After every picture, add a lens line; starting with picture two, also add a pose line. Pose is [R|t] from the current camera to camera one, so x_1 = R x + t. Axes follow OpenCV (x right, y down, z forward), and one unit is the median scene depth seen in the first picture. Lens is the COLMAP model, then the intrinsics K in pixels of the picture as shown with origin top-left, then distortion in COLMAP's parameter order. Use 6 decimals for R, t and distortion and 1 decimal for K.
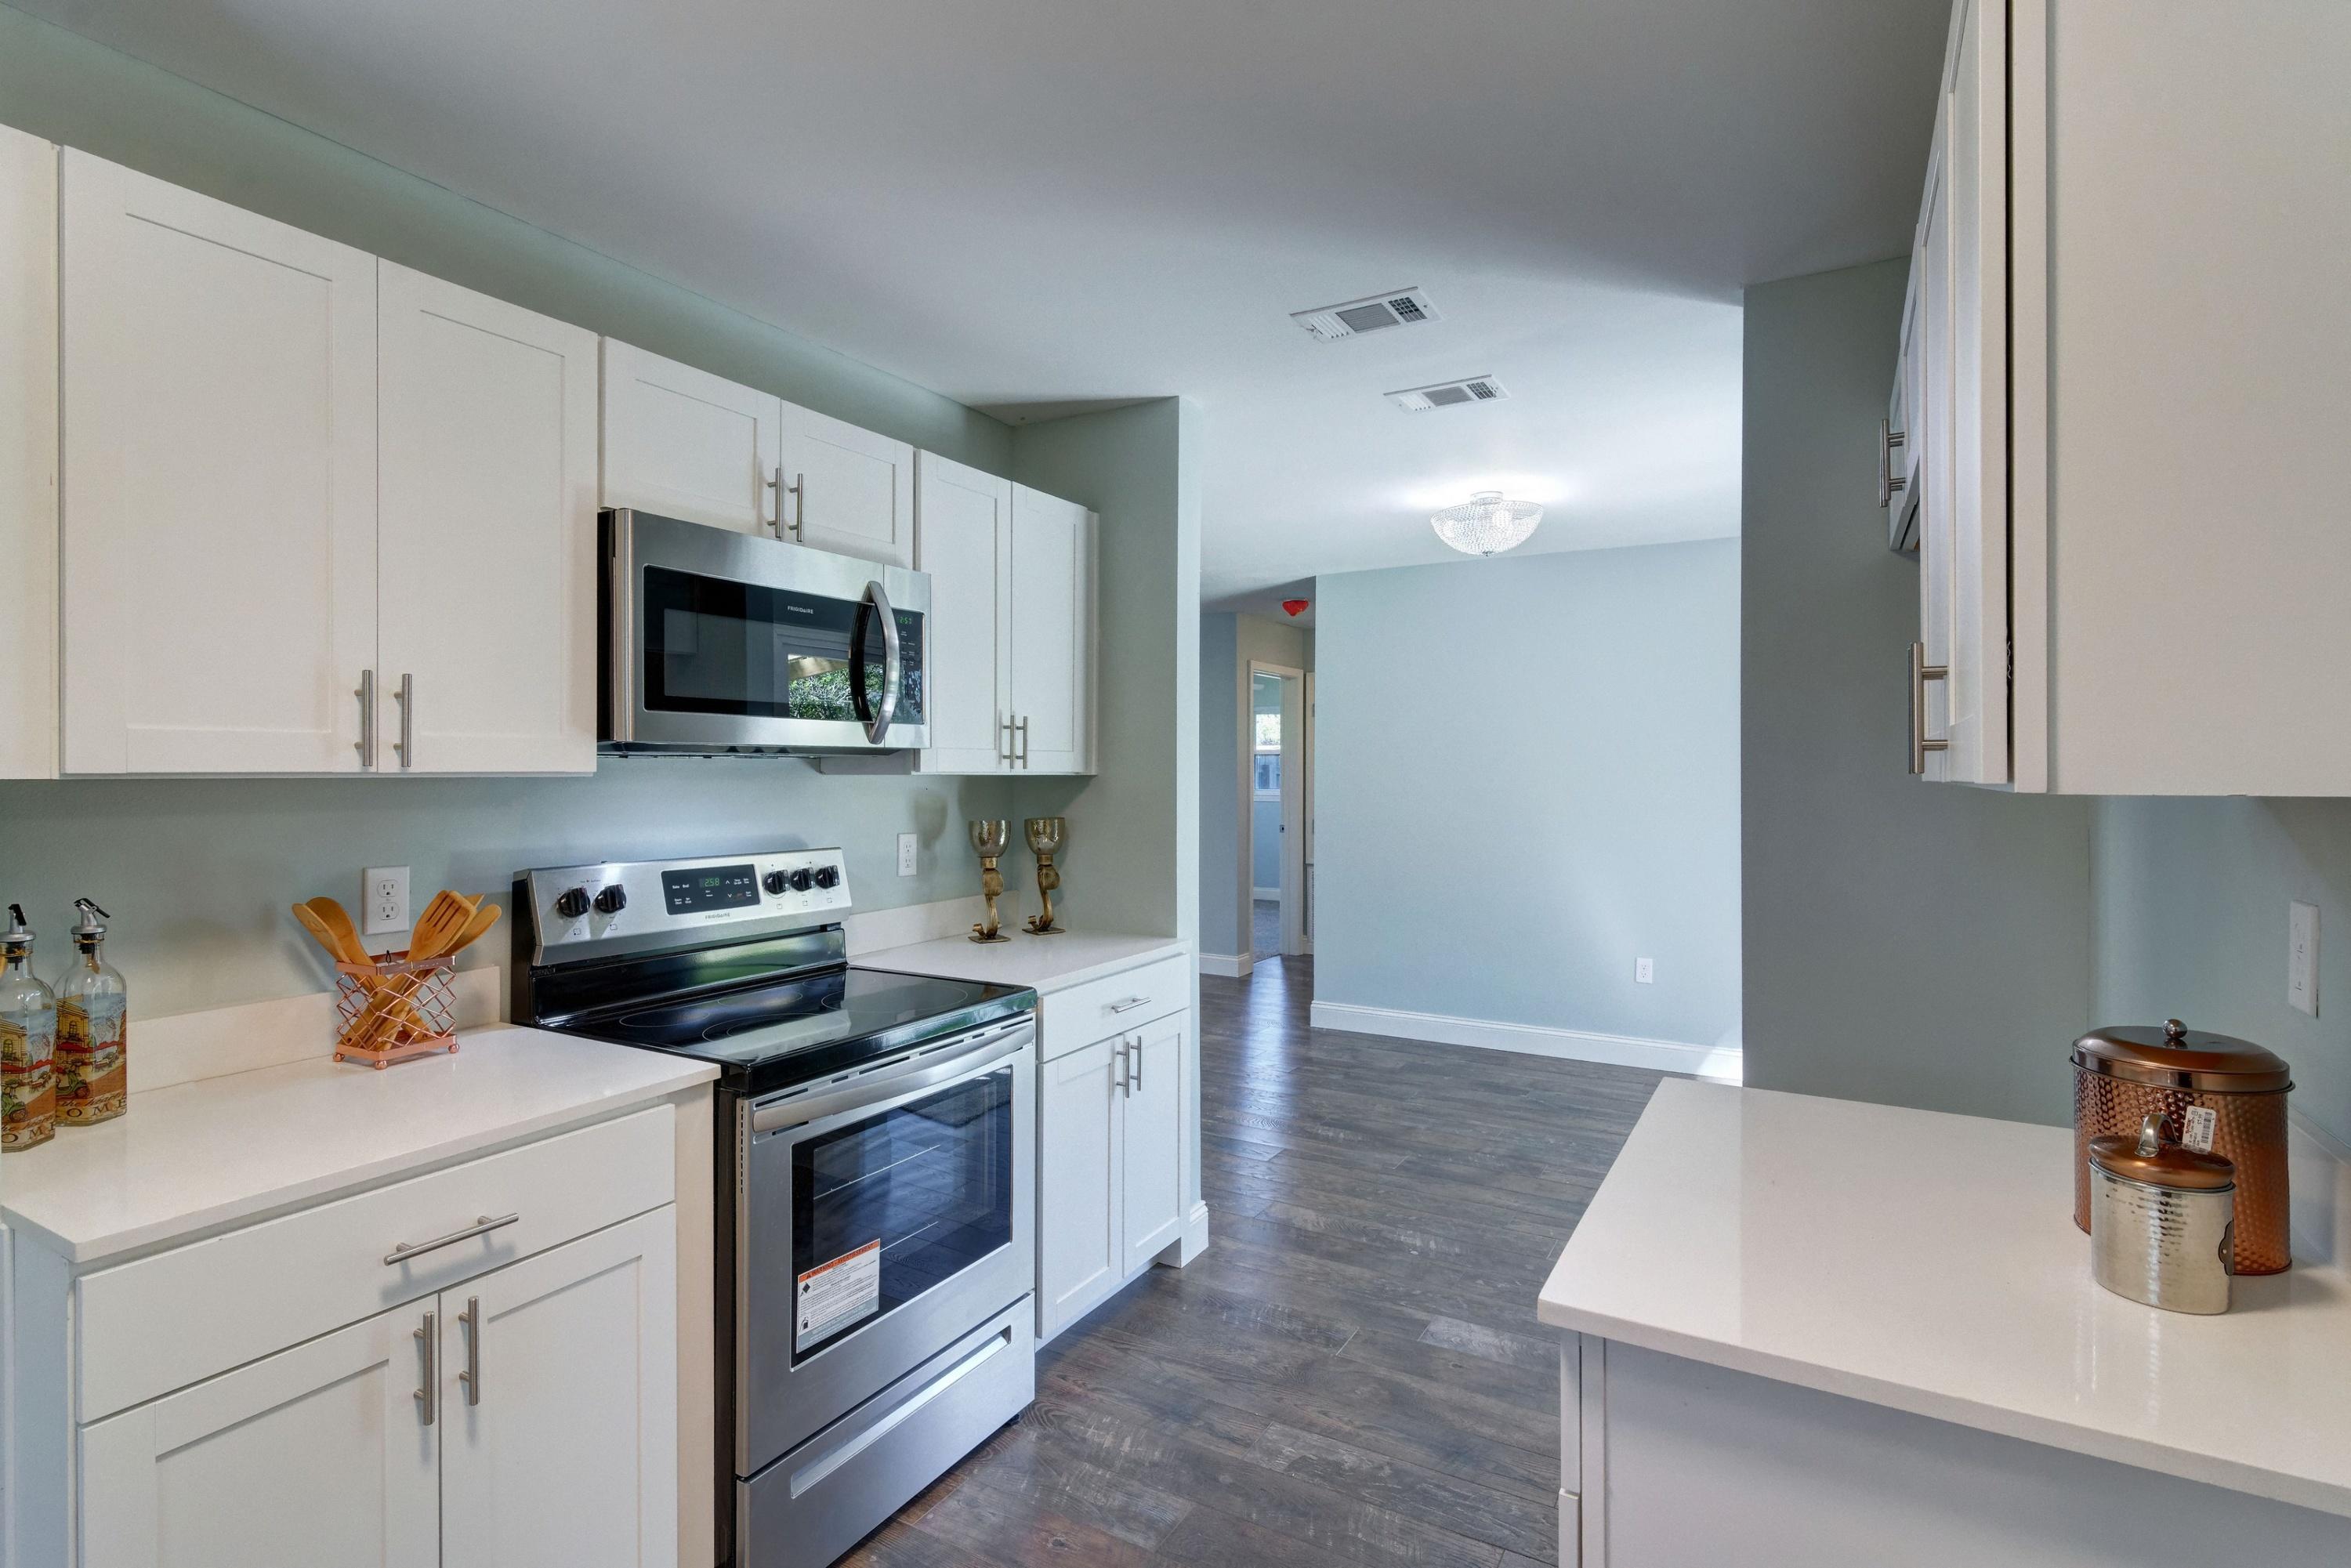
lens RADIAL K [[1145.4, 0, 1183.5], [0, 1145.4, 771.6], [0, 0, 1]] dist [0.003060, -0.000788]
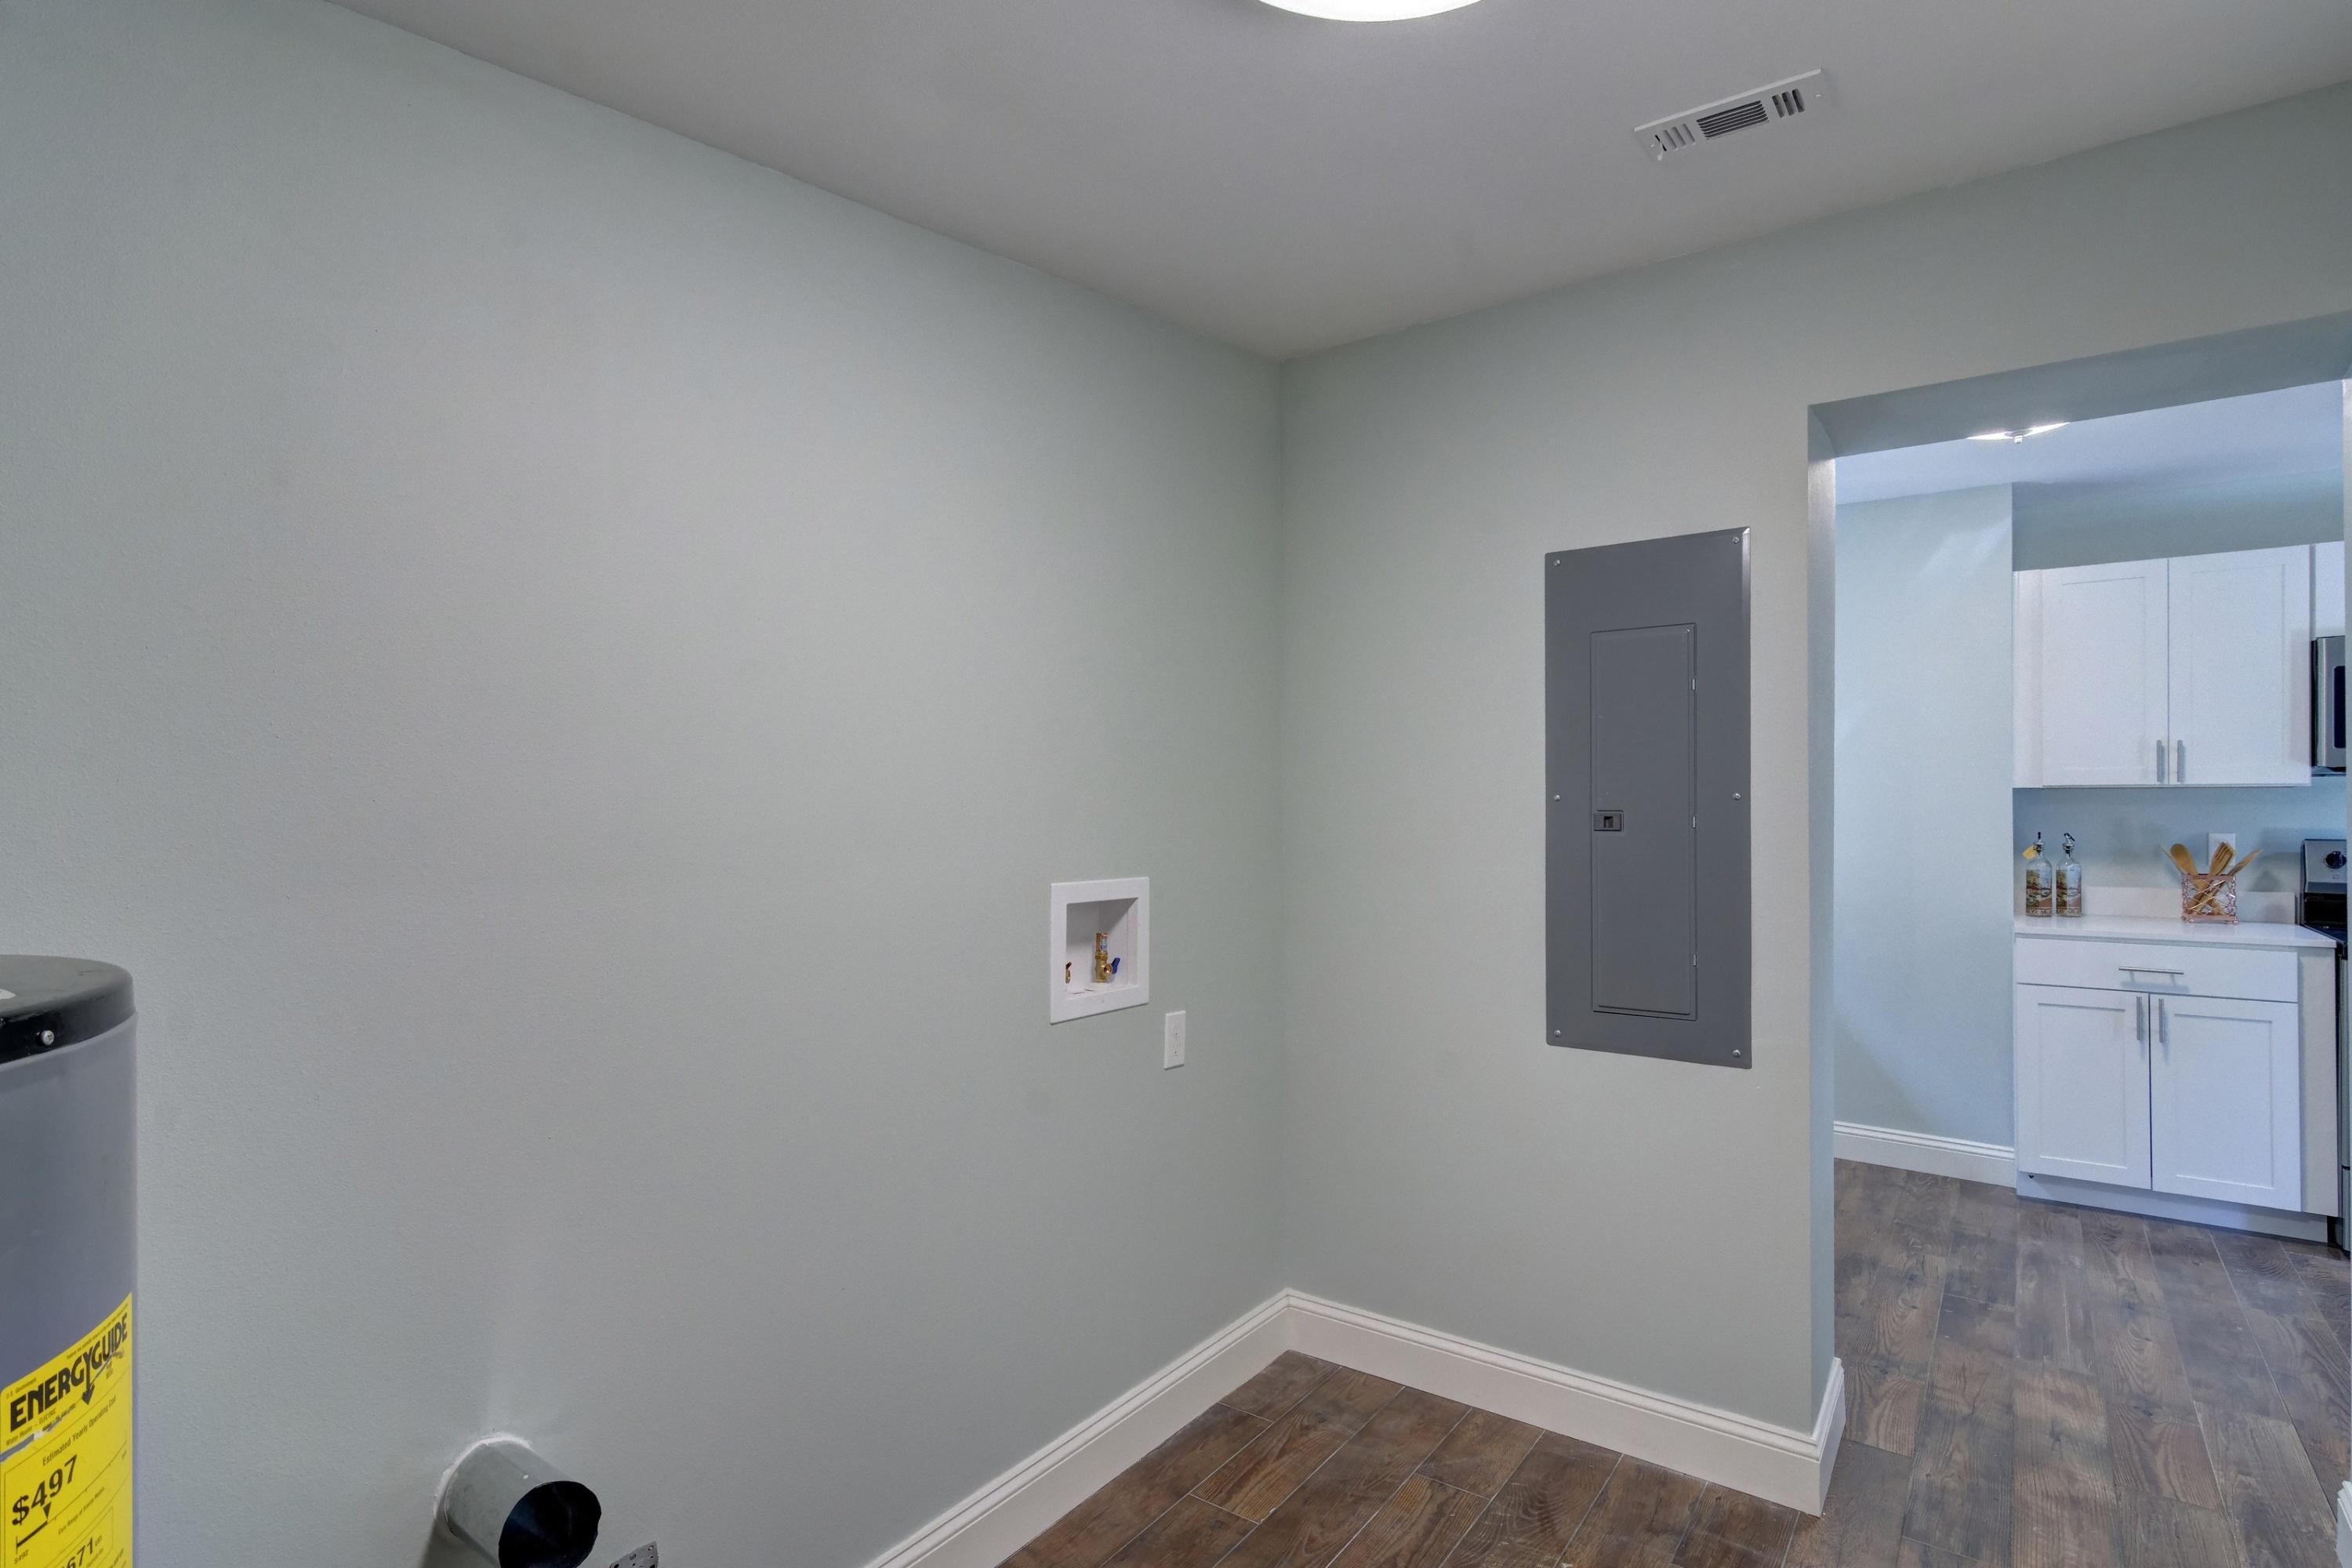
lens RADIAL K [[1145.9, 0, 1179.0], [0, 1145.9, 800.9], [0, 0, 1]] dist [0.003060, -0.000788]
pose [[-0.124269, -0.017443, -0.992095, 0.628487], [-0.007857, 0.999831, -0.016595, 0.030178], [0.992217, 0.005732, -0.124386, -0.232402]]
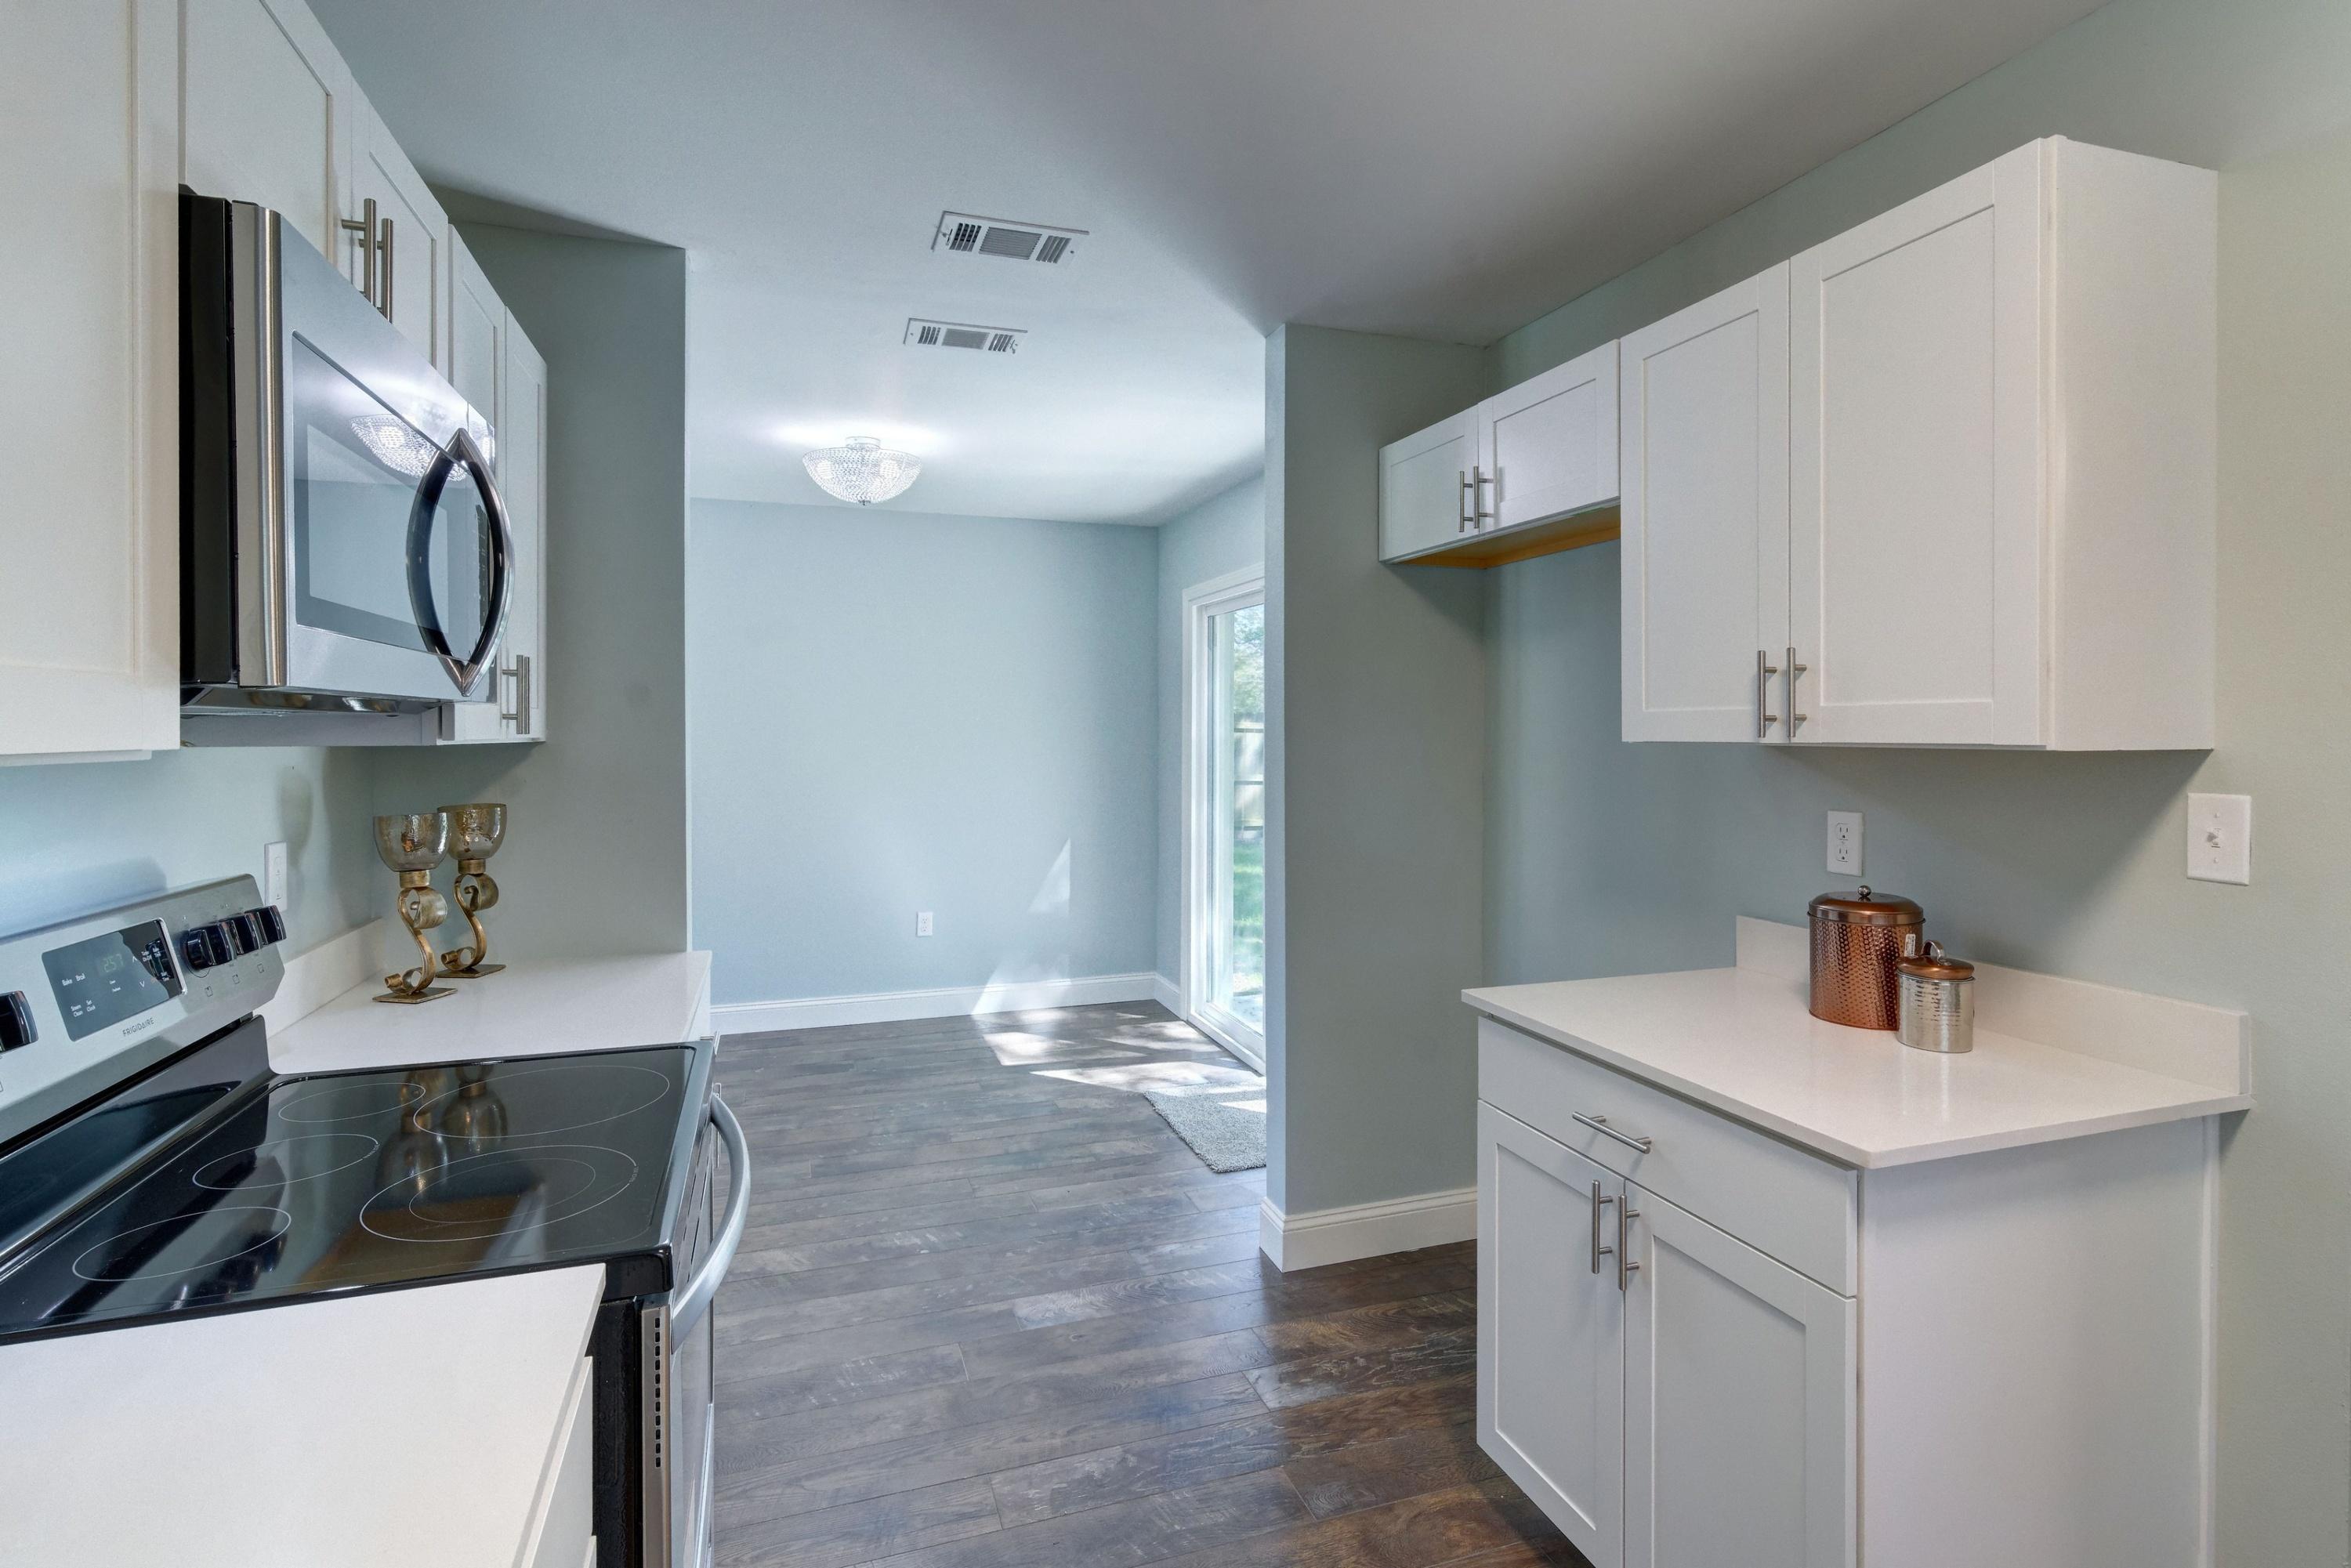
lens RADIAL K [[1145.4, 0, 1189.0], [0, 1145.4, 739.9], [0, 0, 1]] dist [0.003060, -0.000788]
pose [[0.656540, -0.010153, 0.754223, -0.482988], [0.003967, 0.999942, 0.010008, -0.005456], [-0.754281, -0.003579, 0.656542, 0.311167]]
